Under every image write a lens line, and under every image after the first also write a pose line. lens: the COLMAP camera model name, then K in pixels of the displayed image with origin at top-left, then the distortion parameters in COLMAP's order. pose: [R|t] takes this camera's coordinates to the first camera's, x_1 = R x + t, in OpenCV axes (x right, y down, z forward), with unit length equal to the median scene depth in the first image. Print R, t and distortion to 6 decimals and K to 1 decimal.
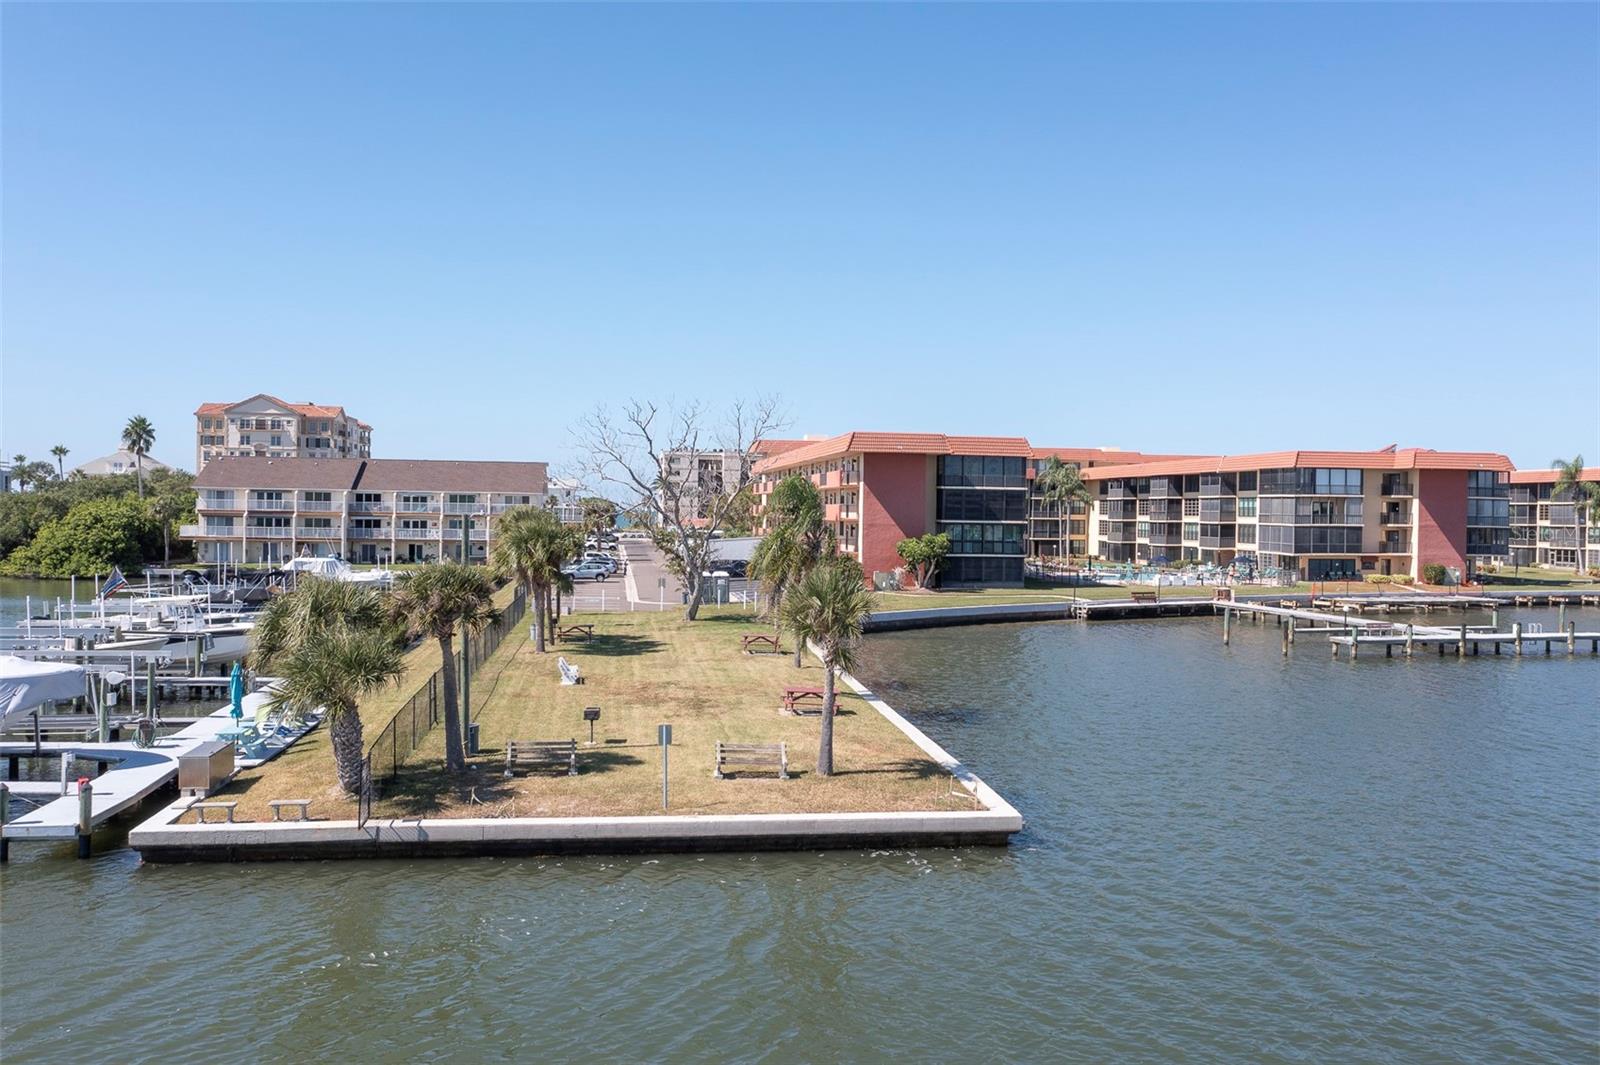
lens RADIAL K [[1275.1, 0, 804.8], [0, 1275.1, 533.1], [0, 0, 1]] dist [-0.013746, -0.009388]
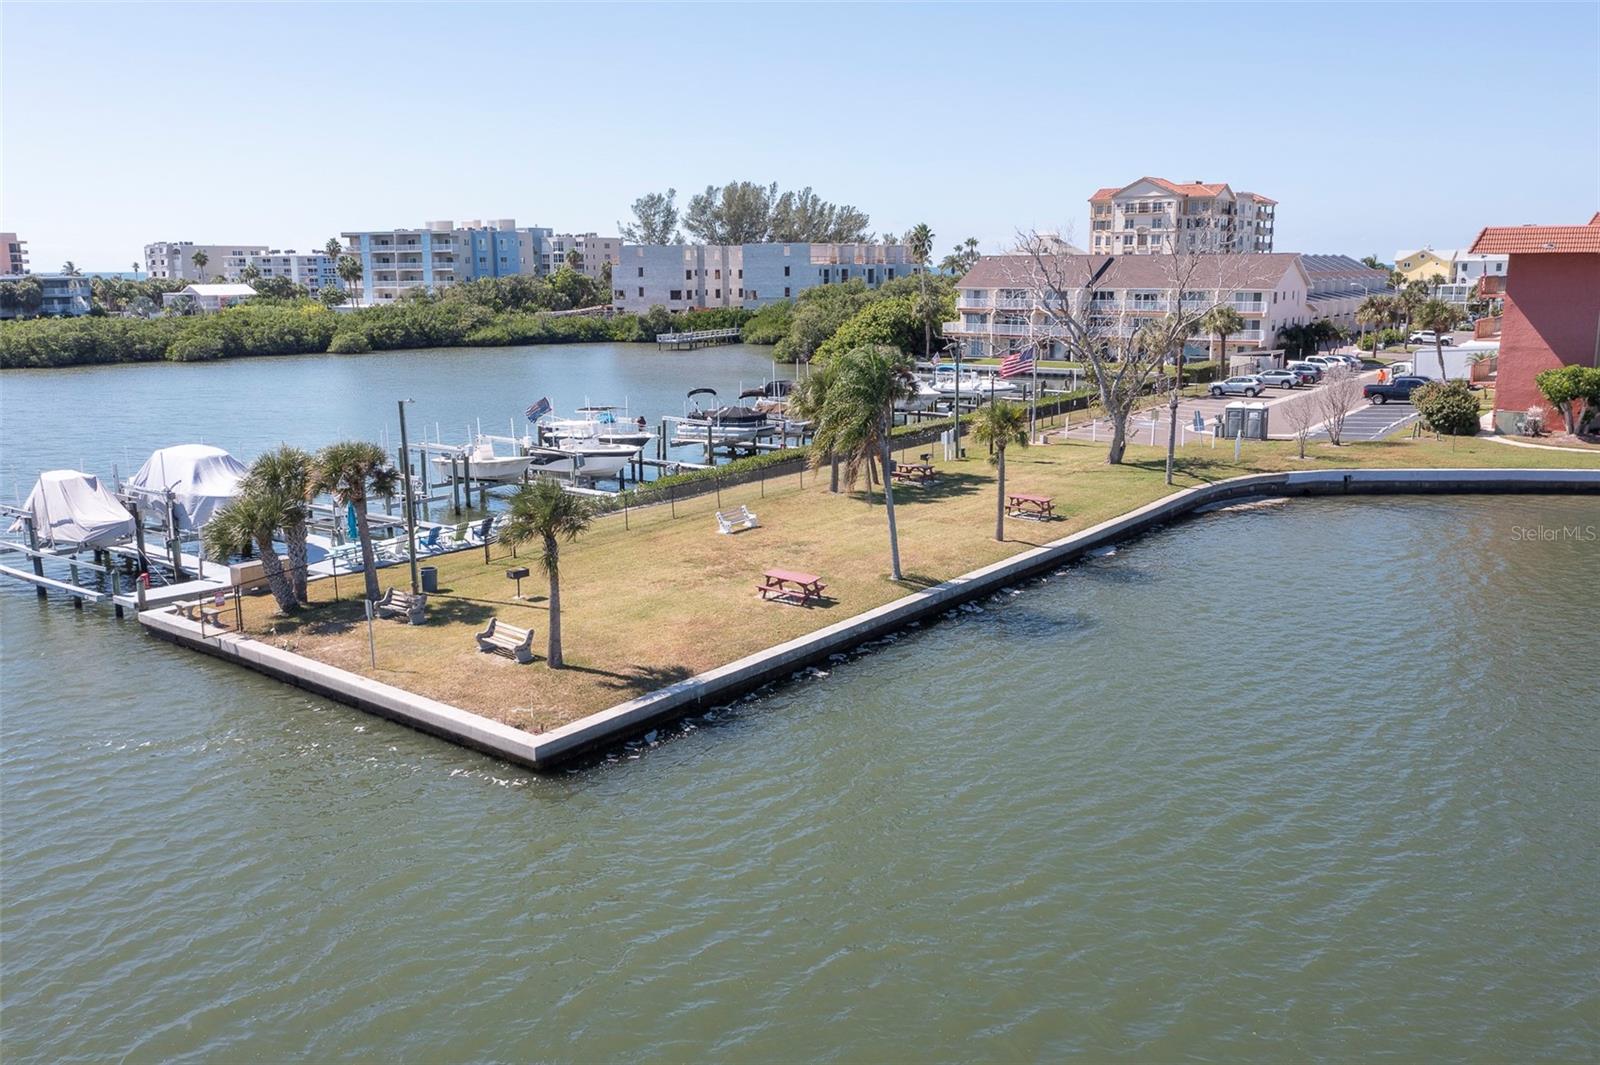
lens RADIAL K [[1275.1, 0, 771.5], [0, 1275.1, 535.8], [0, 0, 1]] dist [-0.013746, -0.009388]
pose [[0.690778, 0.127753, -0.711691, 0.252202], [0.006868, 0.983064, 0.183133, -0.031538], [0.723034, -0.131392, 0.678202, 0.118904]]
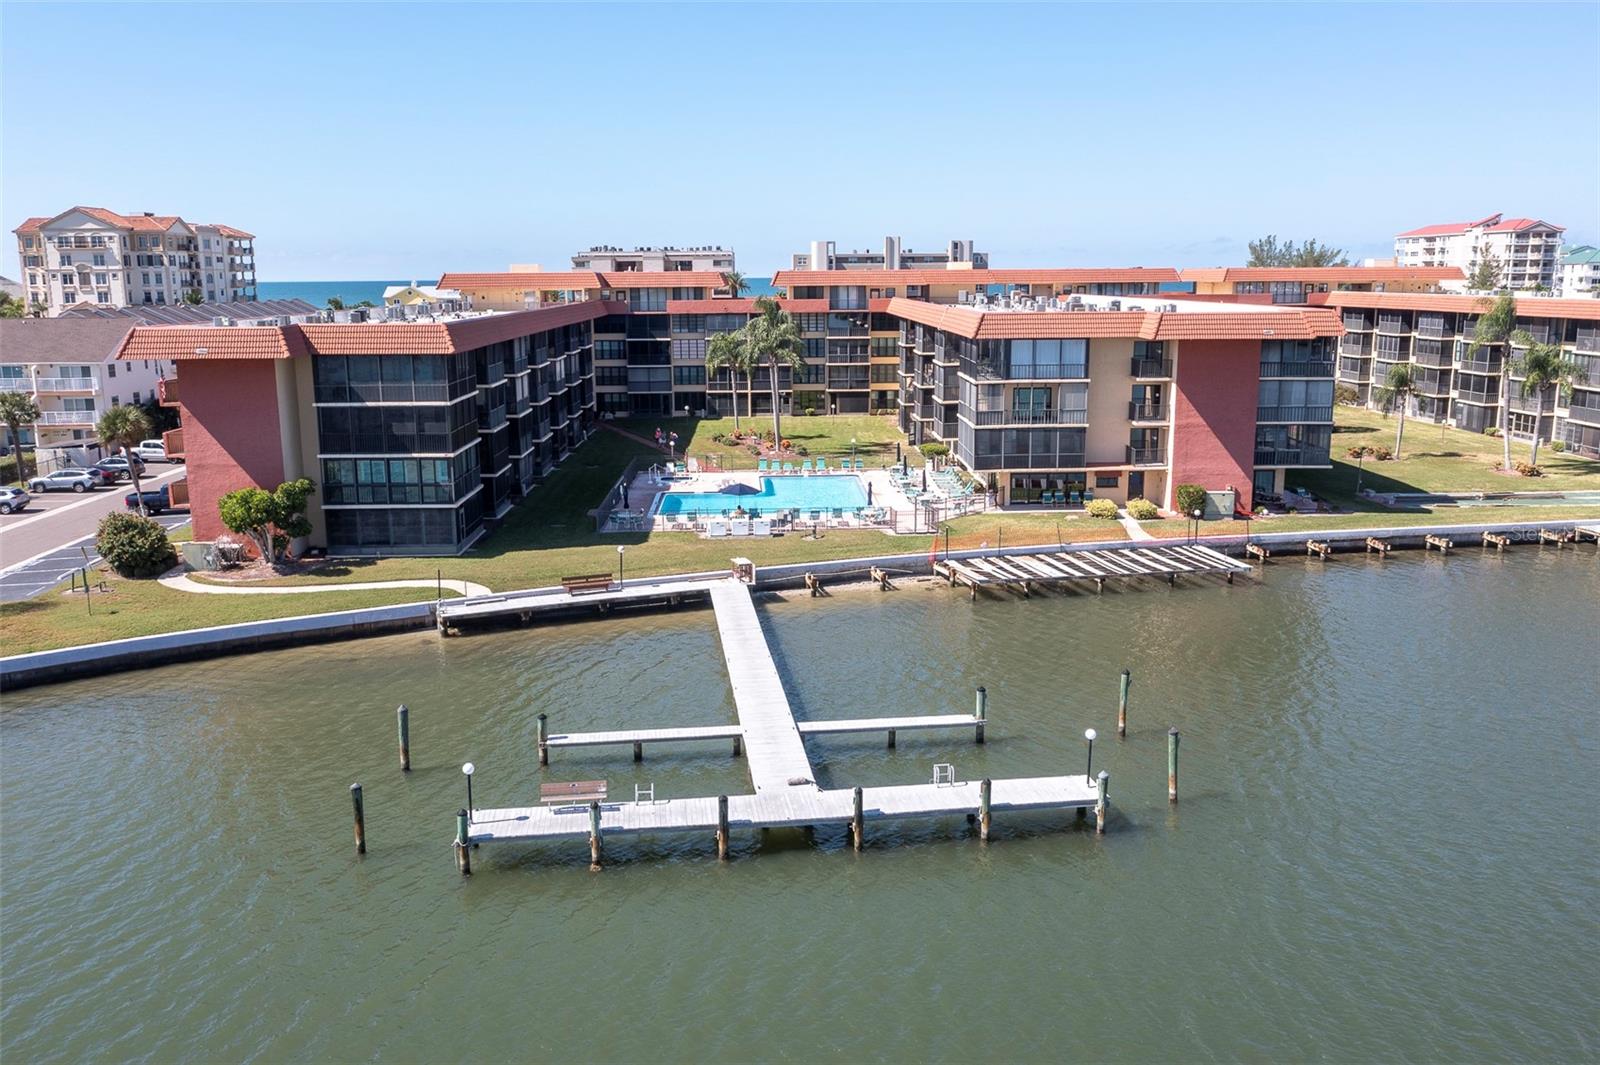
lens RADIAL K [[1275.1, 0, 830.9], [0, 1275.1, 511.9], [0, 0, 1]] dist [-0.013746, -0.009388]
pose [[0.994246, 0.000806, -0.107121, 0.371293], [0.016708, 0.986566, 0.162505, -0.069830], [0.105812, -0.163360, 0.980876, 0.328700]]
